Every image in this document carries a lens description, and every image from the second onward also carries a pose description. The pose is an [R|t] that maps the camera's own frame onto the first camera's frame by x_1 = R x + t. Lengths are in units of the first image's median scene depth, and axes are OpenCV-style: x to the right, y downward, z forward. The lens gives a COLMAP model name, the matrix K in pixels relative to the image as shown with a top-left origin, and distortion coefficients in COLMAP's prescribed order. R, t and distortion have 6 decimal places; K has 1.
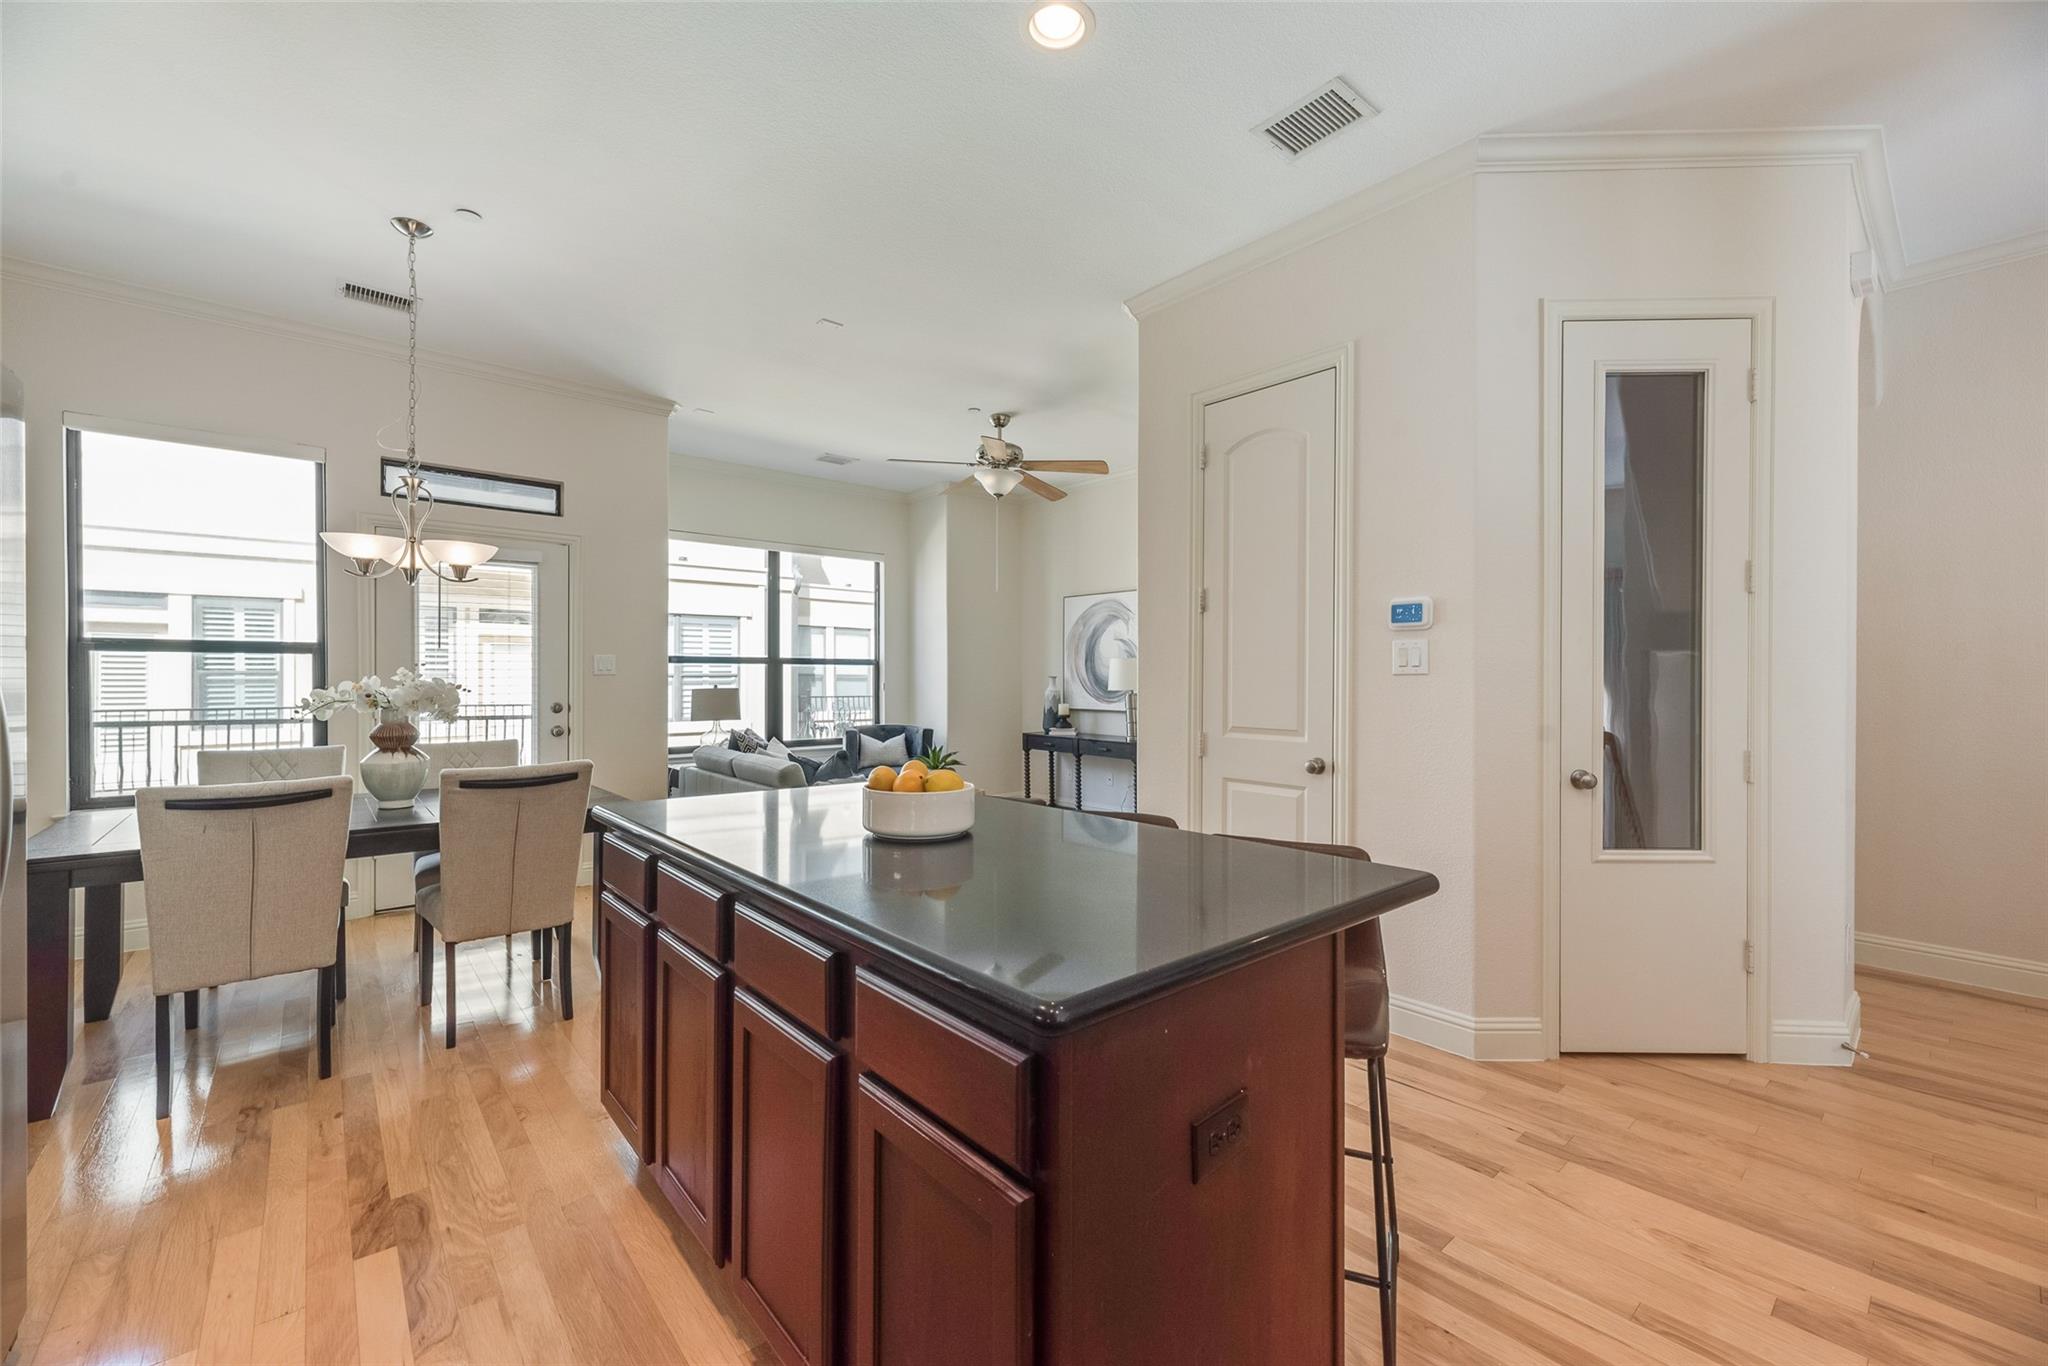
lens RADIAL K [[823.1, 0, 1024.0], [0, 823.1, 683.0], [0, 0, 1]] dist [-0.000724, -0.000057]
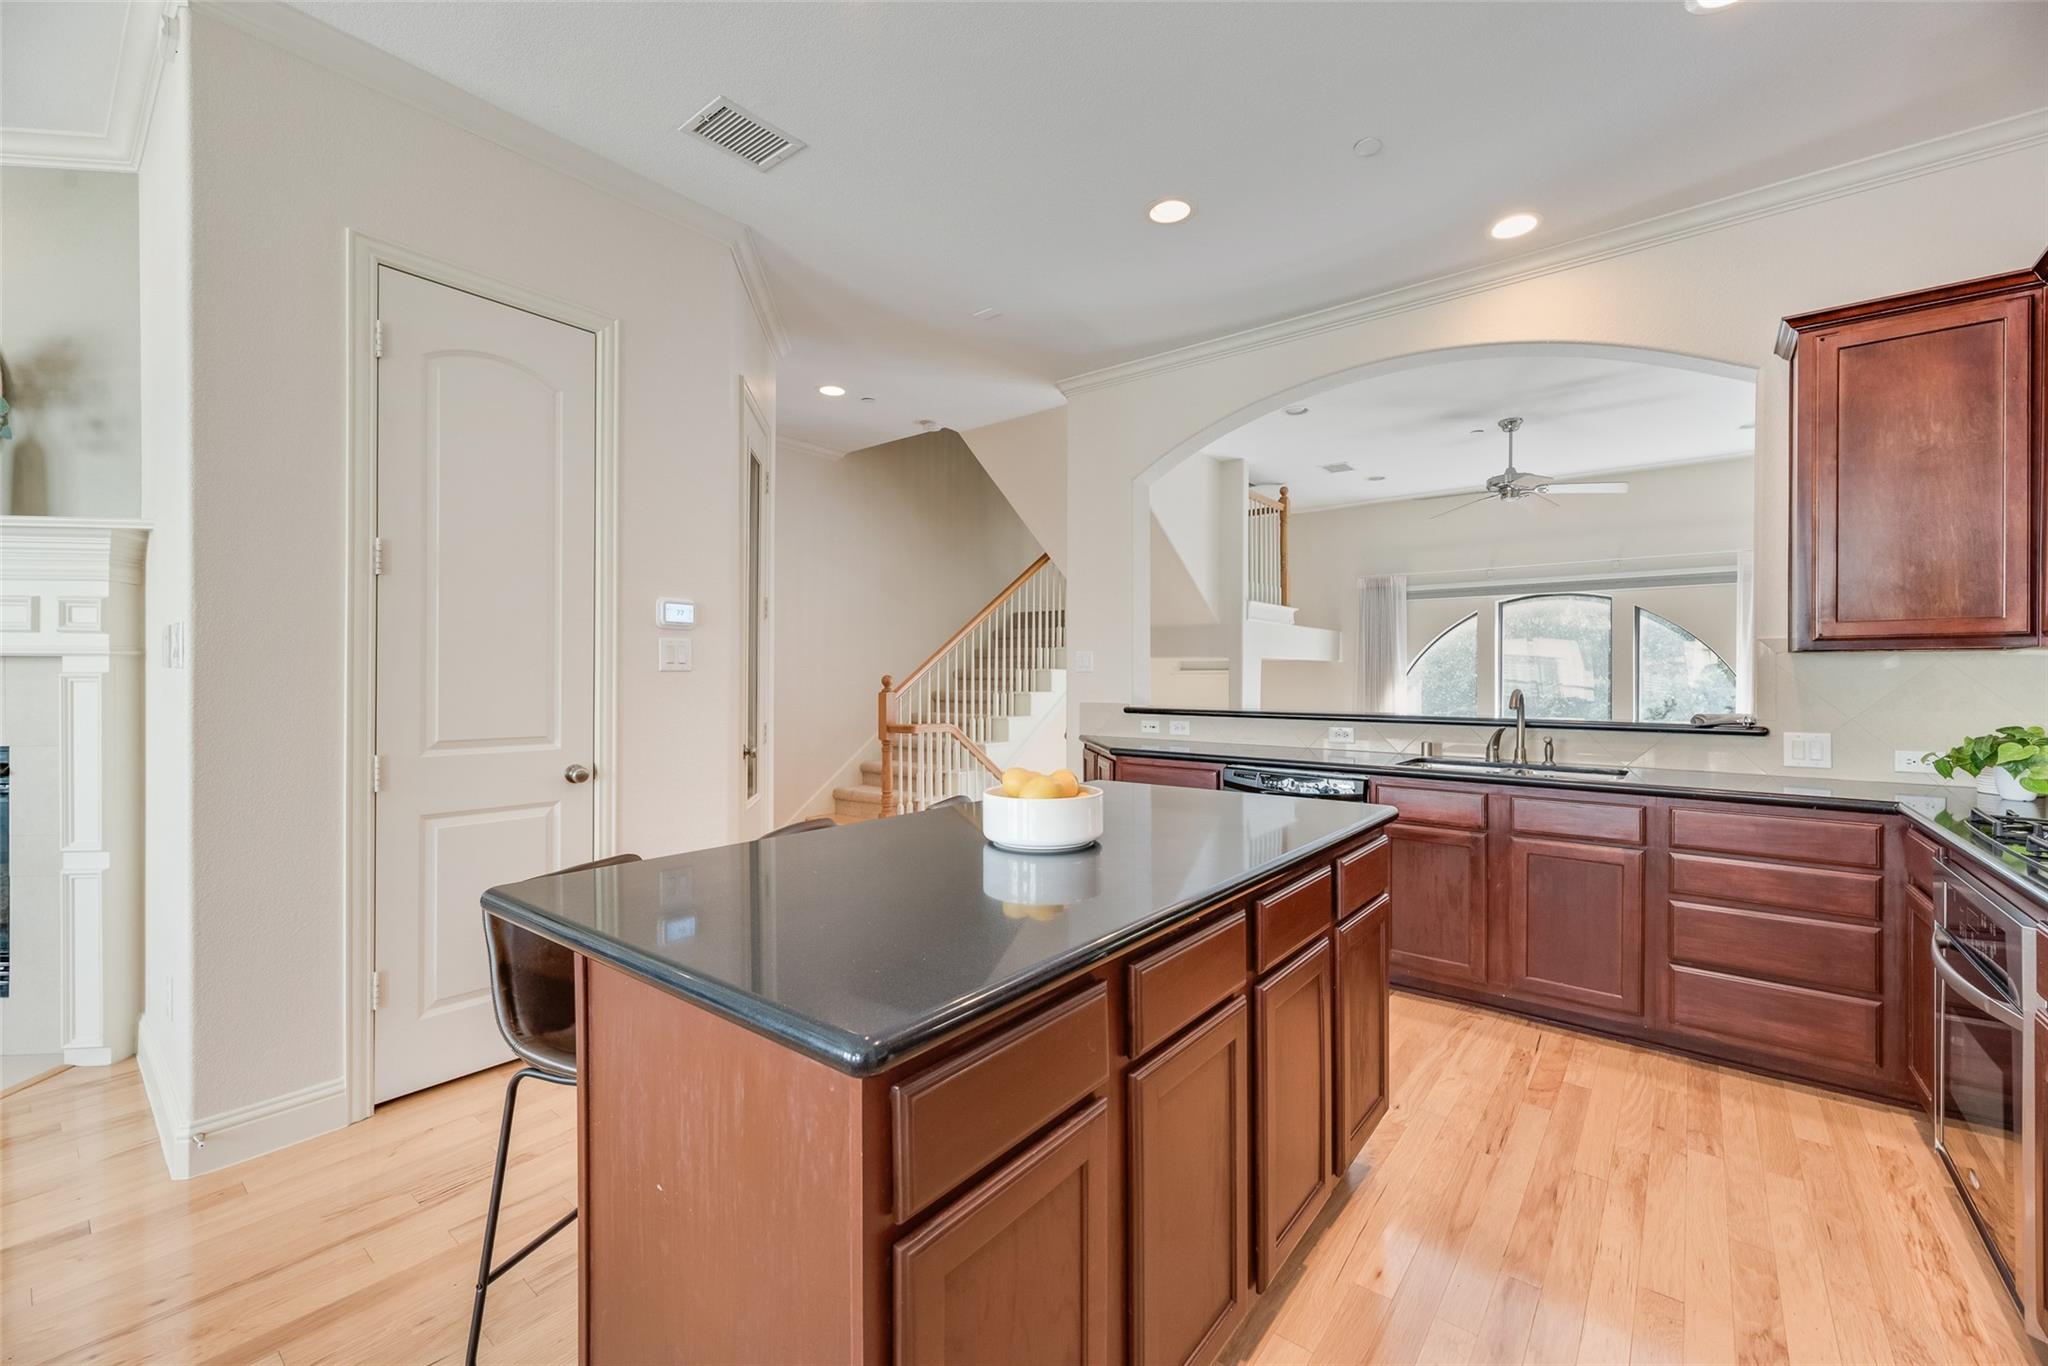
lens RADIAL K [[823.1, 0, 1024.0], [0, 823.1, 683.0], [0, 0, 1]] dist [-0.000724, -0.000057]
pose [[-0.171656, -0.002848, 0.985153, -0.583590], [0.008322, 0.999956, 0.004341, 0.003729], [-0.985122, 0.008944, -0.171625, 0.670940]]
